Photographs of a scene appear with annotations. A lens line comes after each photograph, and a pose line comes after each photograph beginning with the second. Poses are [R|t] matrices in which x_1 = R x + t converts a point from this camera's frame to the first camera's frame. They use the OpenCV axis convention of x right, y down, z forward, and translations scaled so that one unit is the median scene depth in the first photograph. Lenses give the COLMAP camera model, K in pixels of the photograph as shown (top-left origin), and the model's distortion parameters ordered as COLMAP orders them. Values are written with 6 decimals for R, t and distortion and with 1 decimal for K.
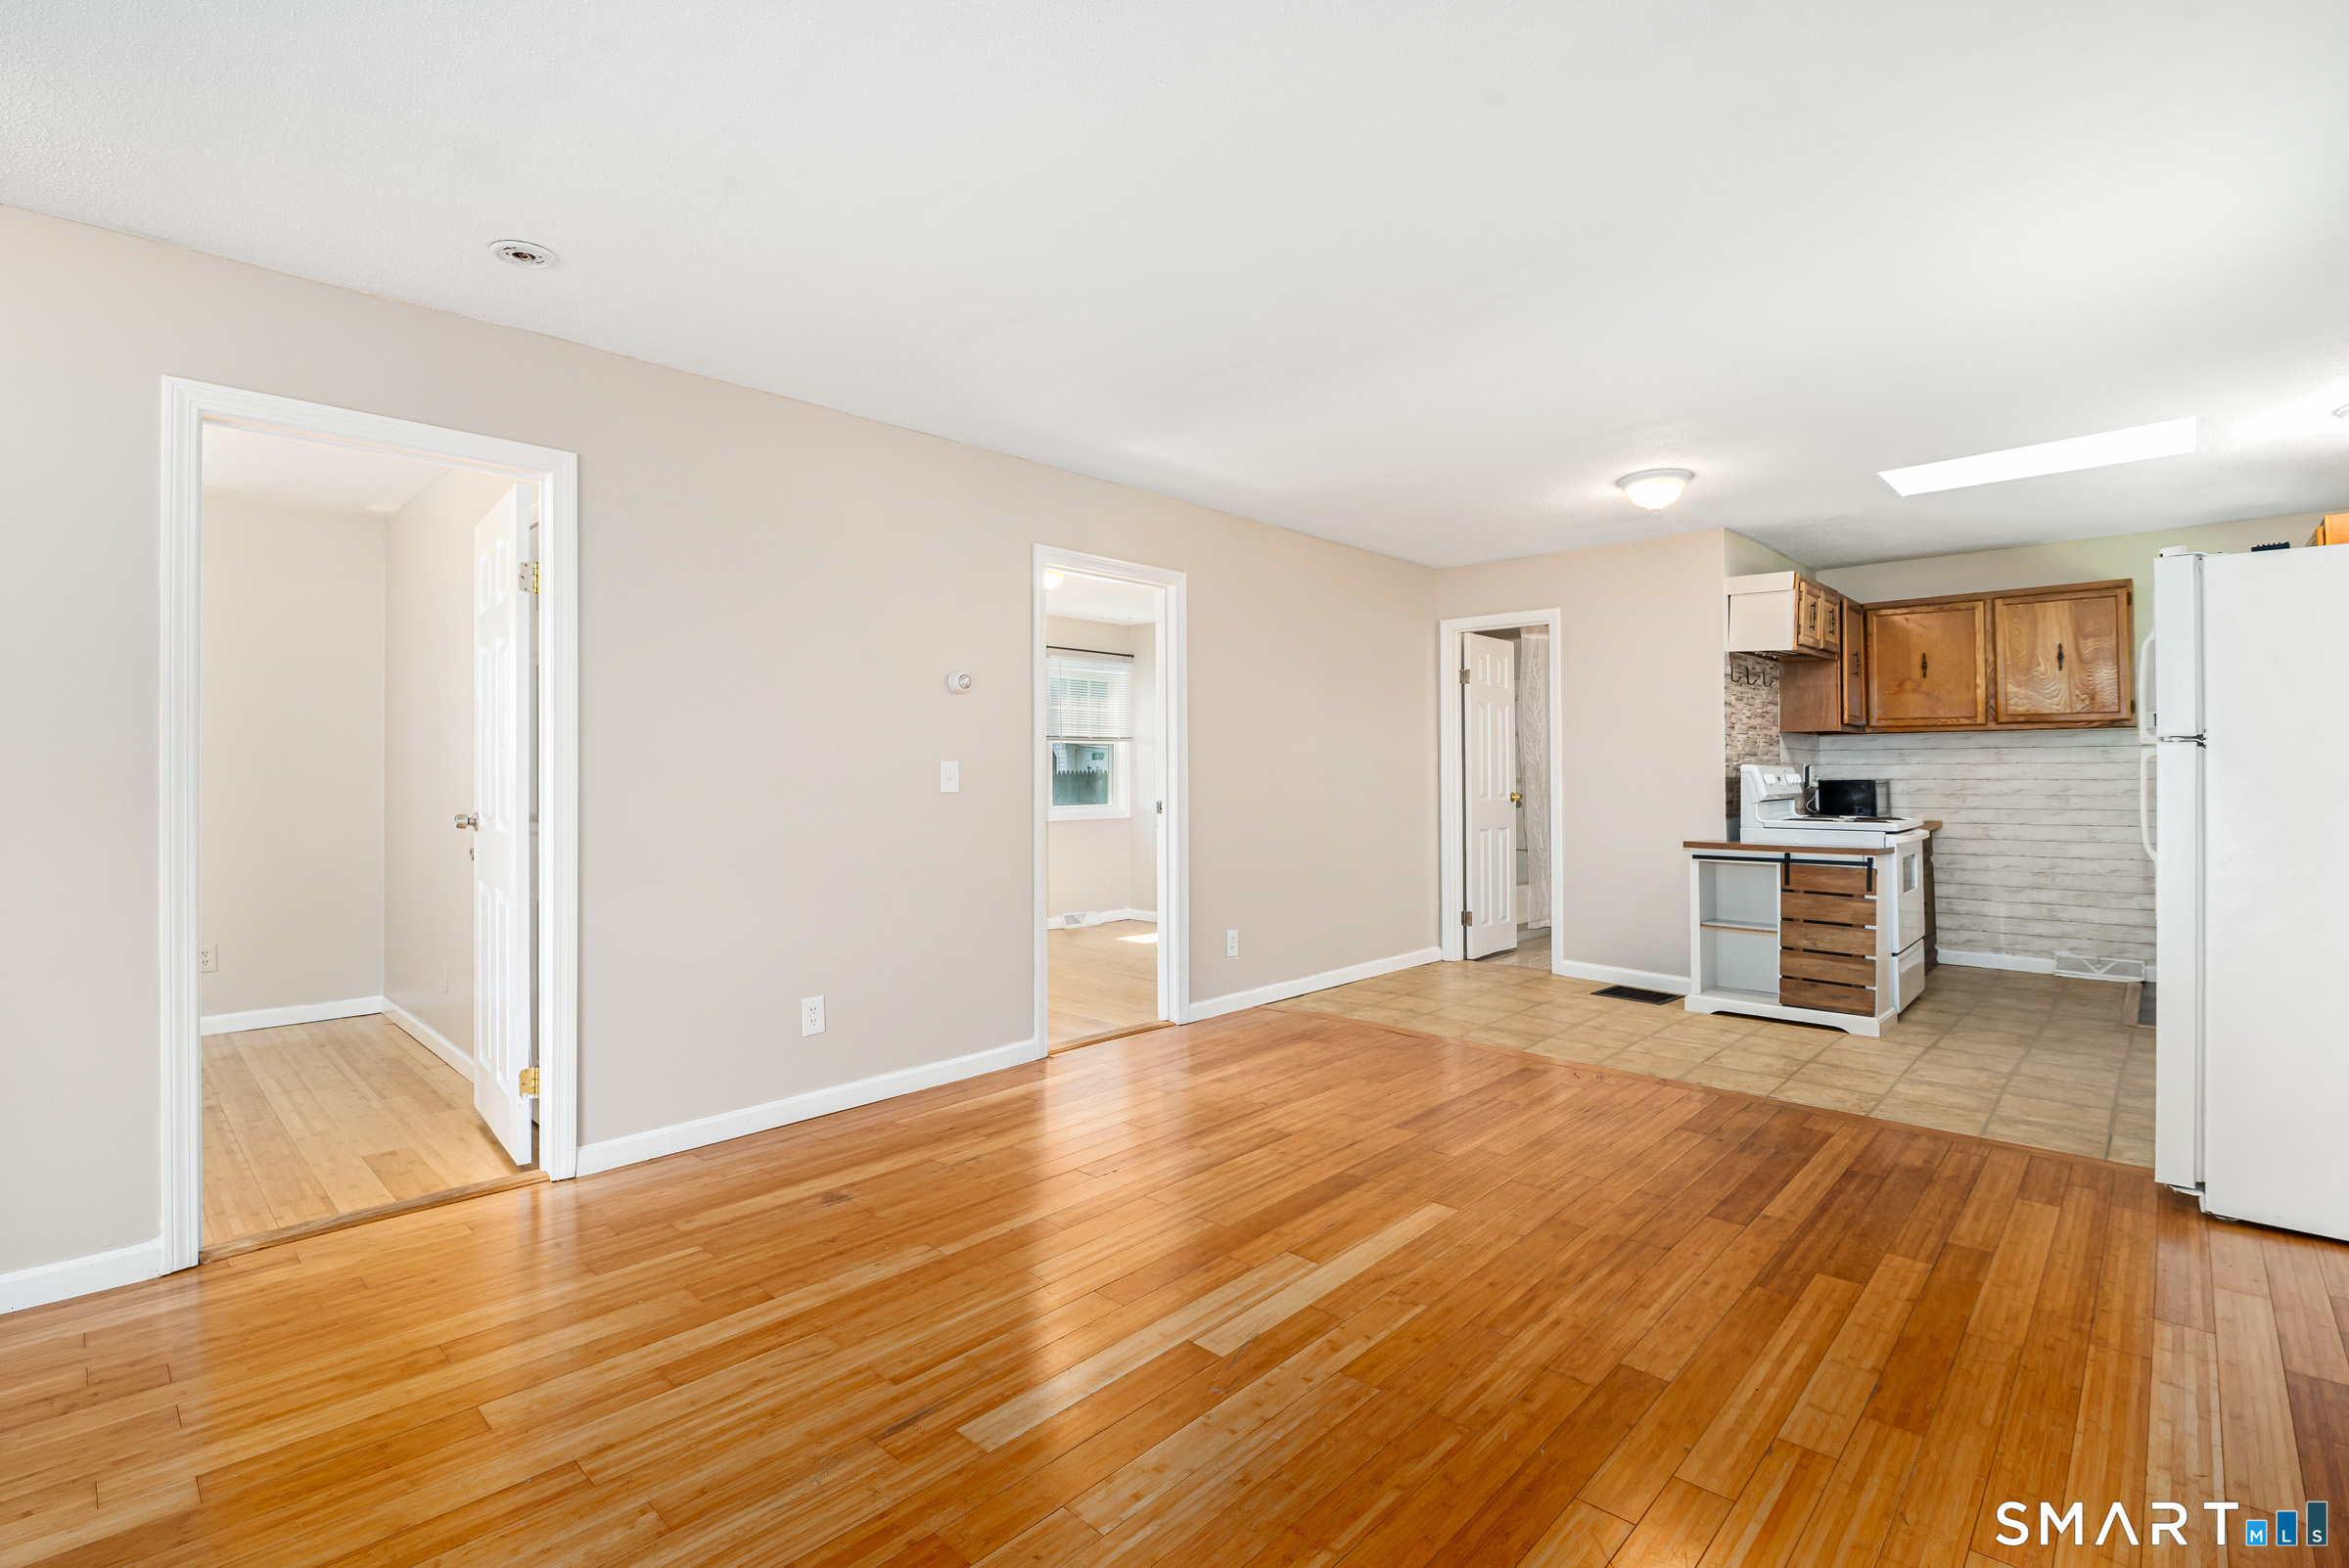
lens RADIAL K [[1077.7, 0, 1165.1], [0, 1077.7, 756.3], [0, 0, 1]] dist [0.001671, -0.007890]
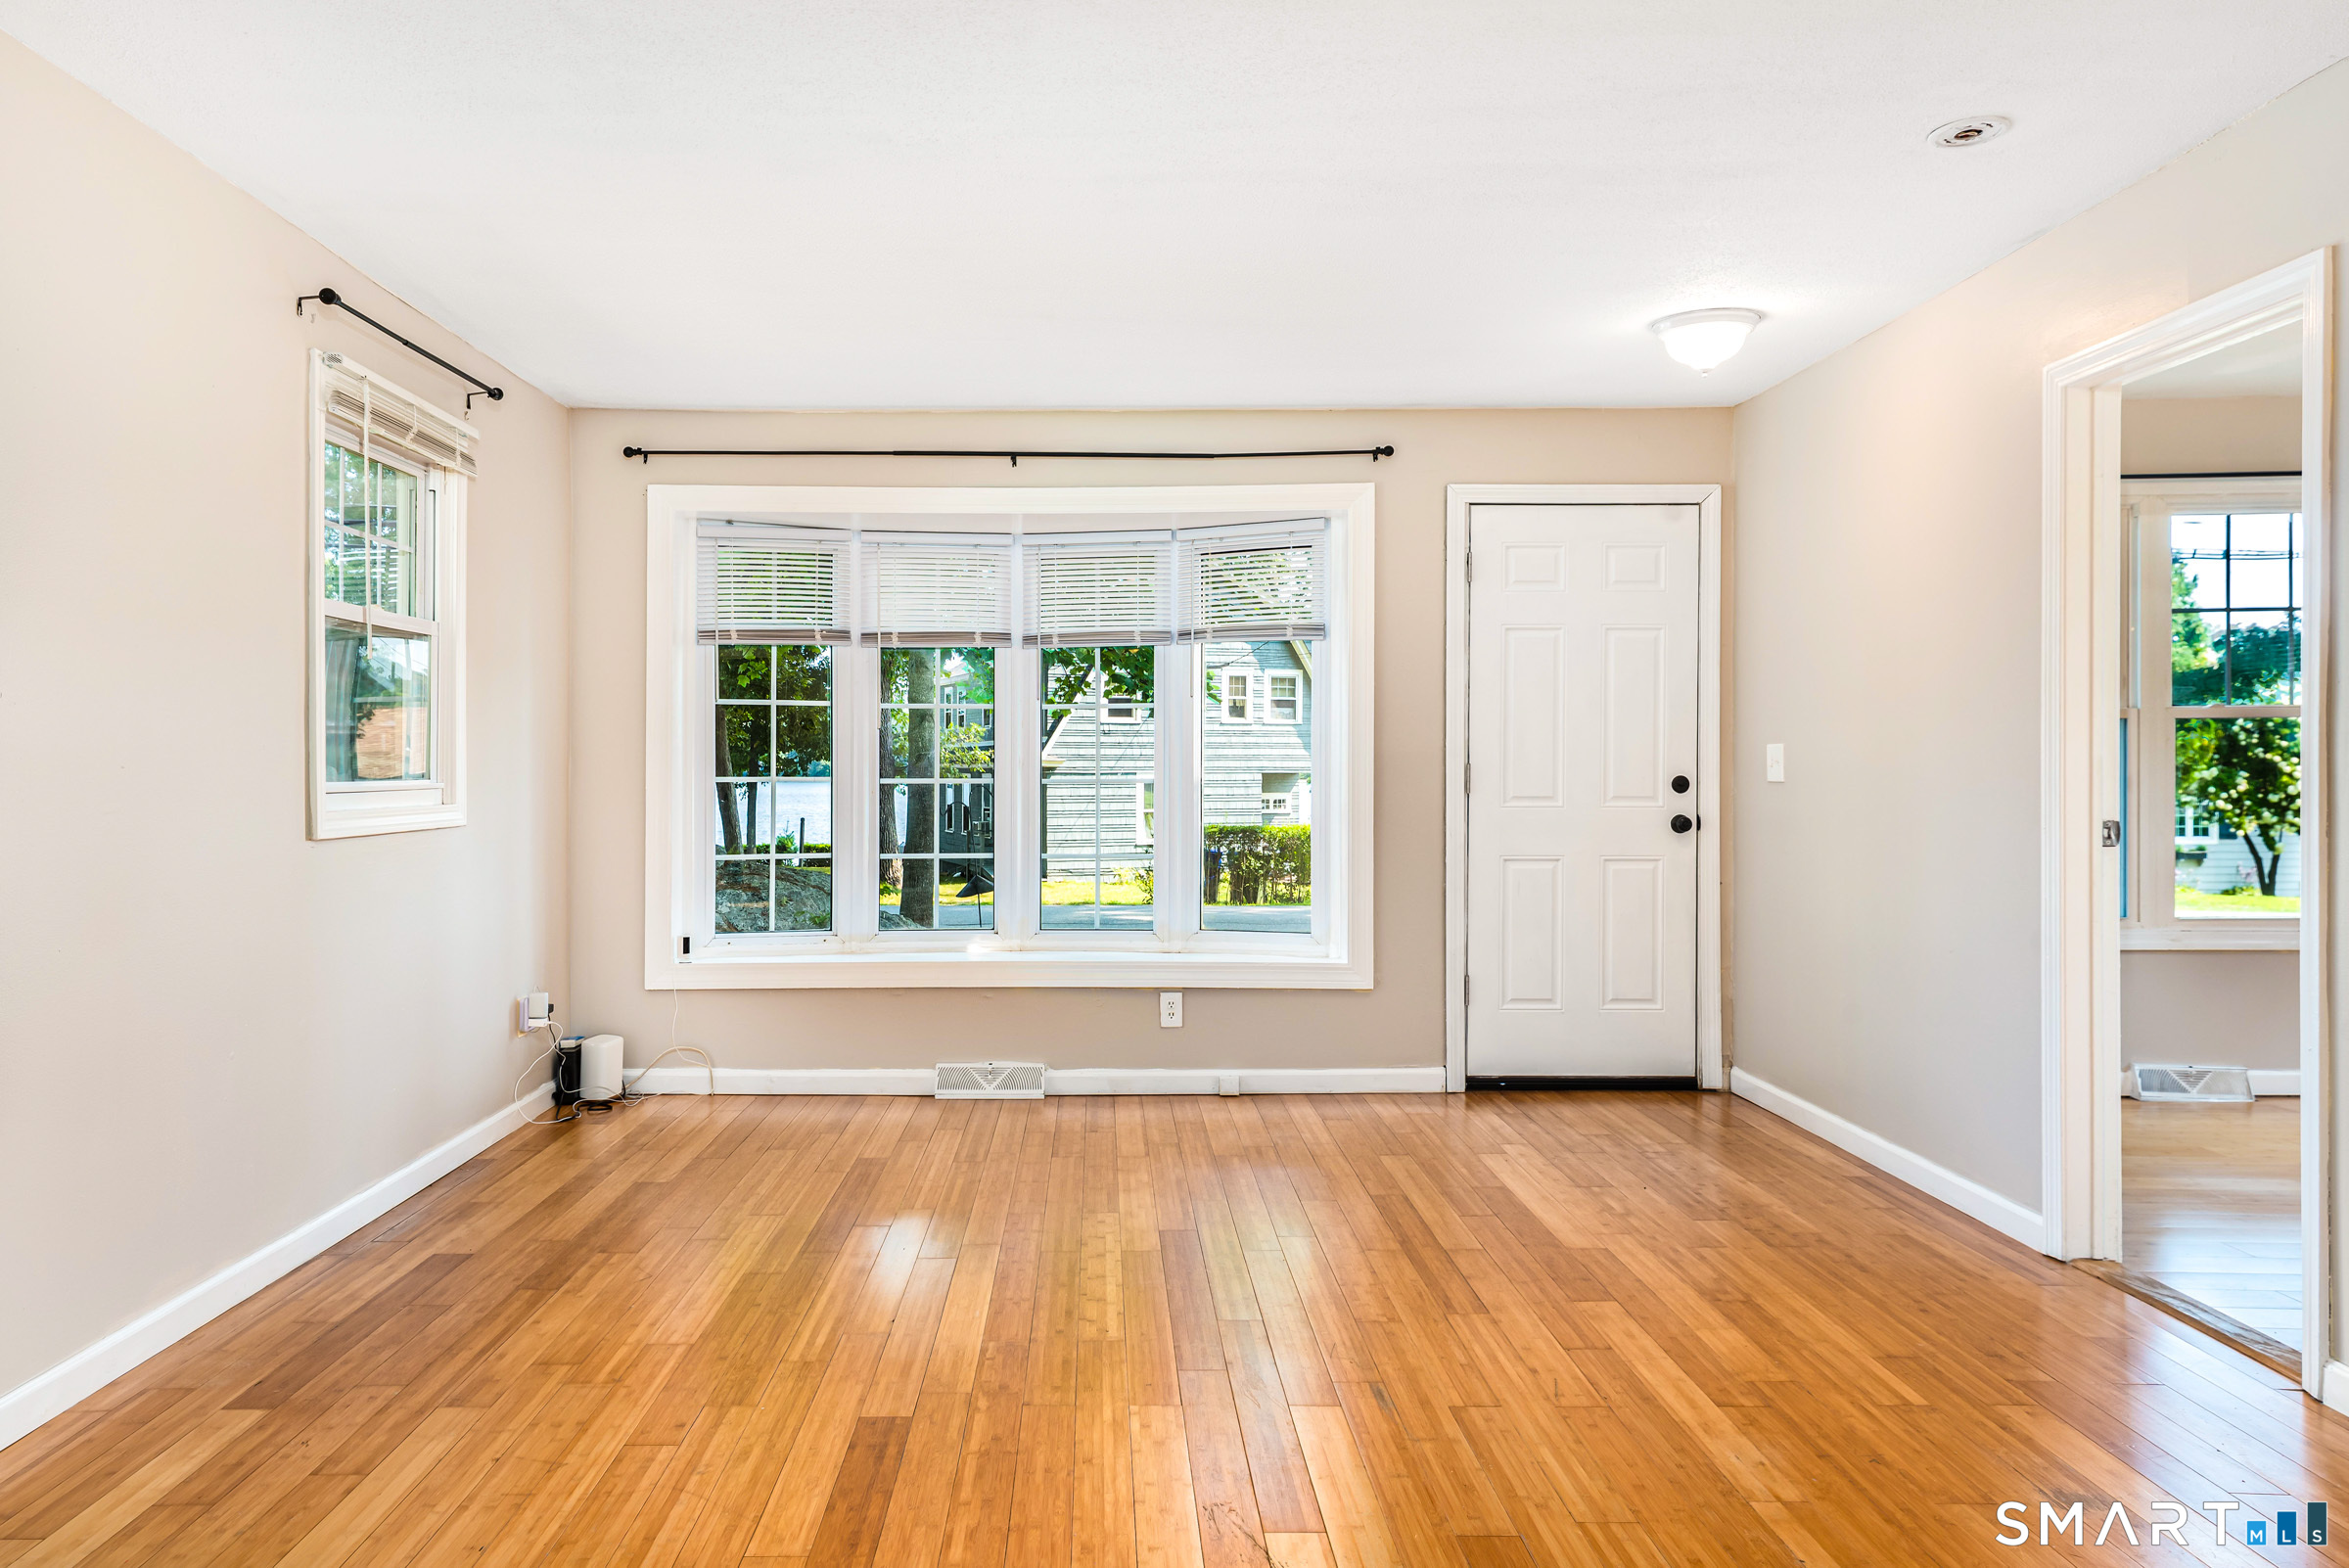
lens RADIAL K [[1688.1, 0, 1034.1], [0, 1688.1, 769.8], [0, 0, 1]] dist [0.033633, -0.004057]
pose [[-0.746311, 0.007558, -0.665555, 0.448070], [0.014185, 0.999889, -0.004551, 0.010961], [0.665447, -0.012837, -0.746335, 0.830408]]
